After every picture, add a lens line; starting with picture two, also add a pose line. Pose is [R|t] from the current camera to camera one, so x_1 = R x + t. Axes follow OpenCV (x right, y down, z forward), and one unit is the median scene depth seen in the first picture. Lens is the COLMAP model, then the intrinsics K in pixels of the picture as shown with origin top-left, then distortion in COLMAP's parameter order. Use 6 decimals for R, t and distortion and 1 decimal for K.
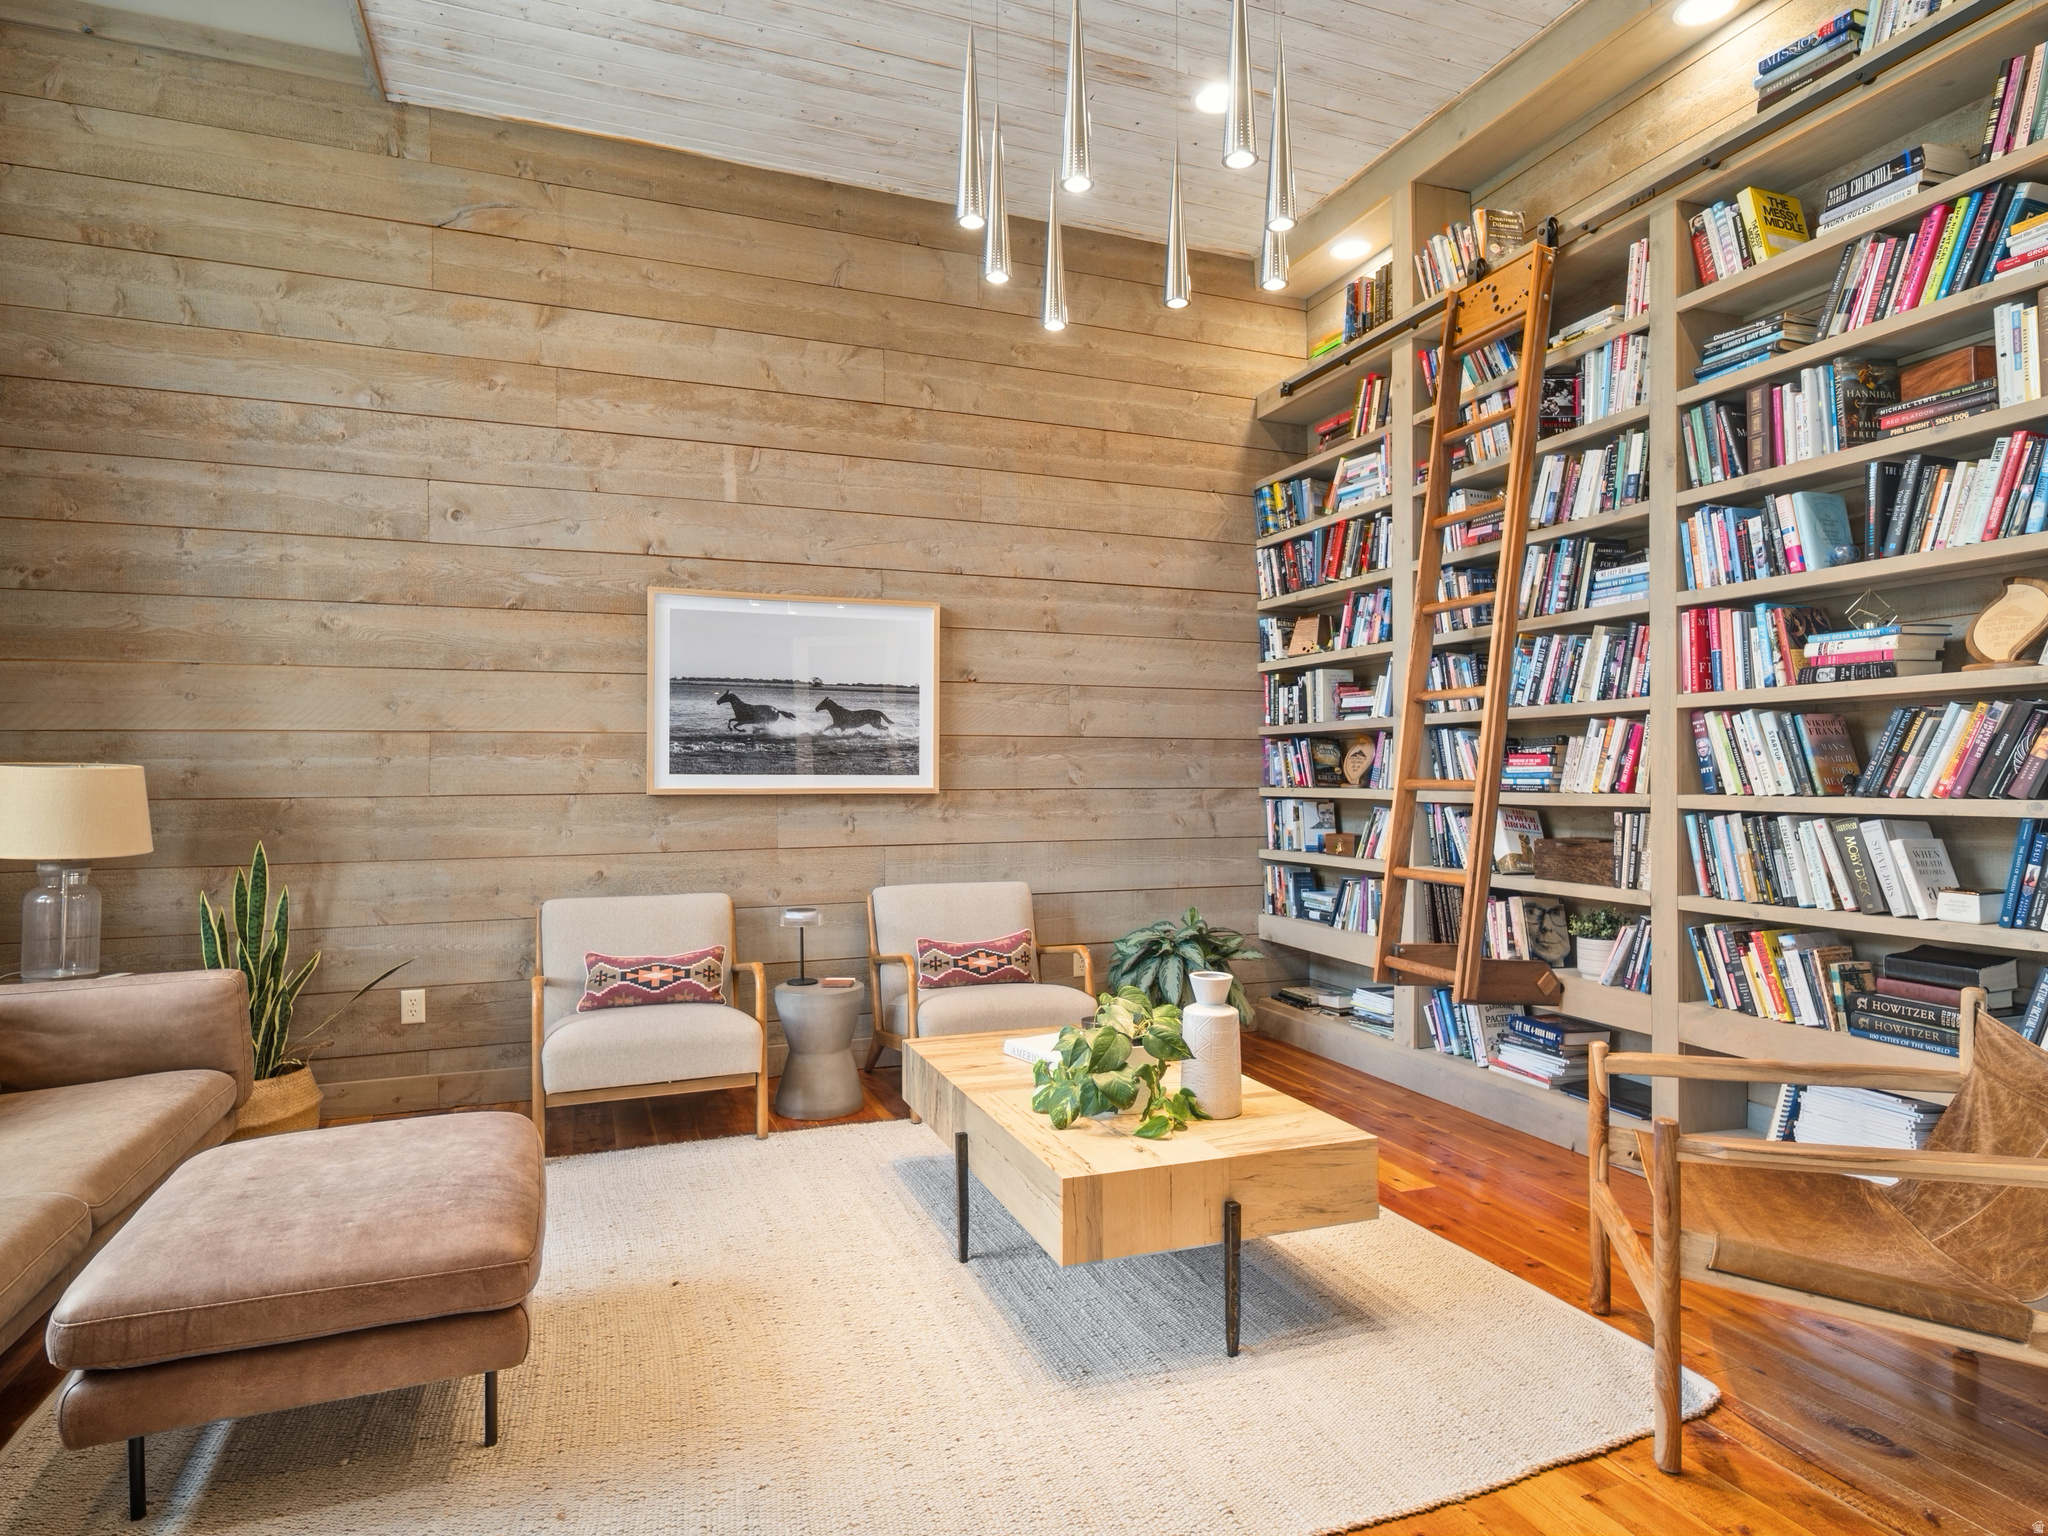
lens RADIAL K [[1109.2, 0, 1014.7], [0, 1109.2, 780.1], [0, 0, 1]] dist [0.016708, 0.000583]
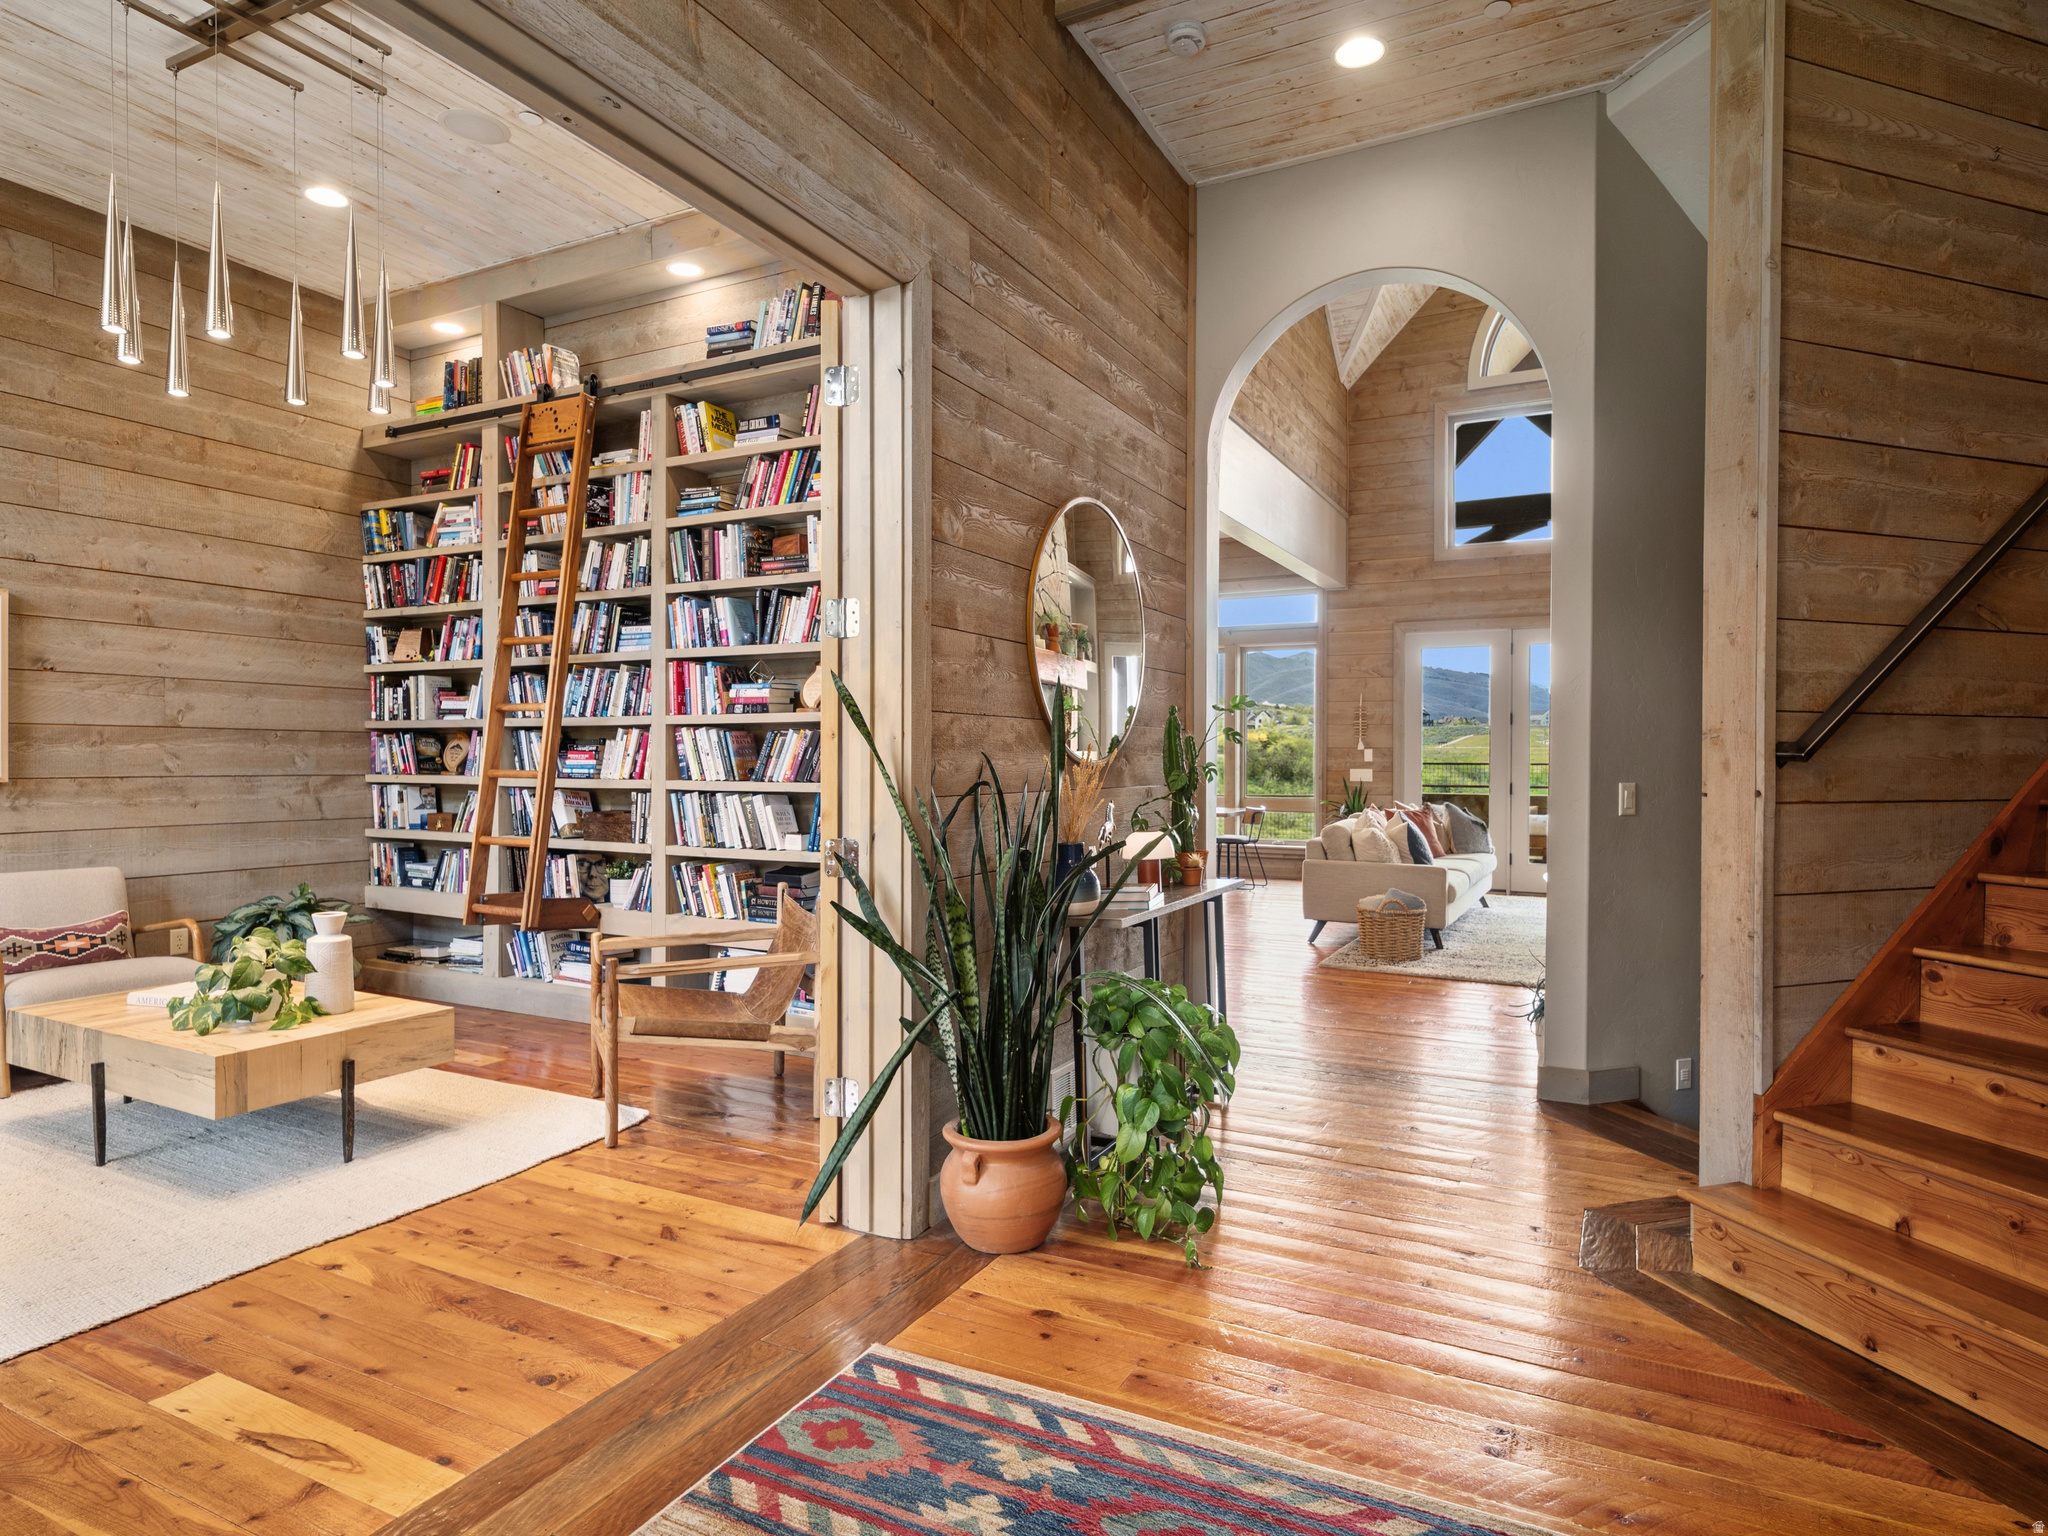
lens RADIAL K [[1198.3, 0, 1011.8], [0, 1198.3, 771.7], [0, 0, 1]] dist [-0.004662, 0.001516]
pose [[0.755049, -0.002451, 0.655663, -0.116299], [-0.004541, 0.999949, 0.008967, -0.013984], [-0.655652, -0.009748, 0.755000, -0.500737]]
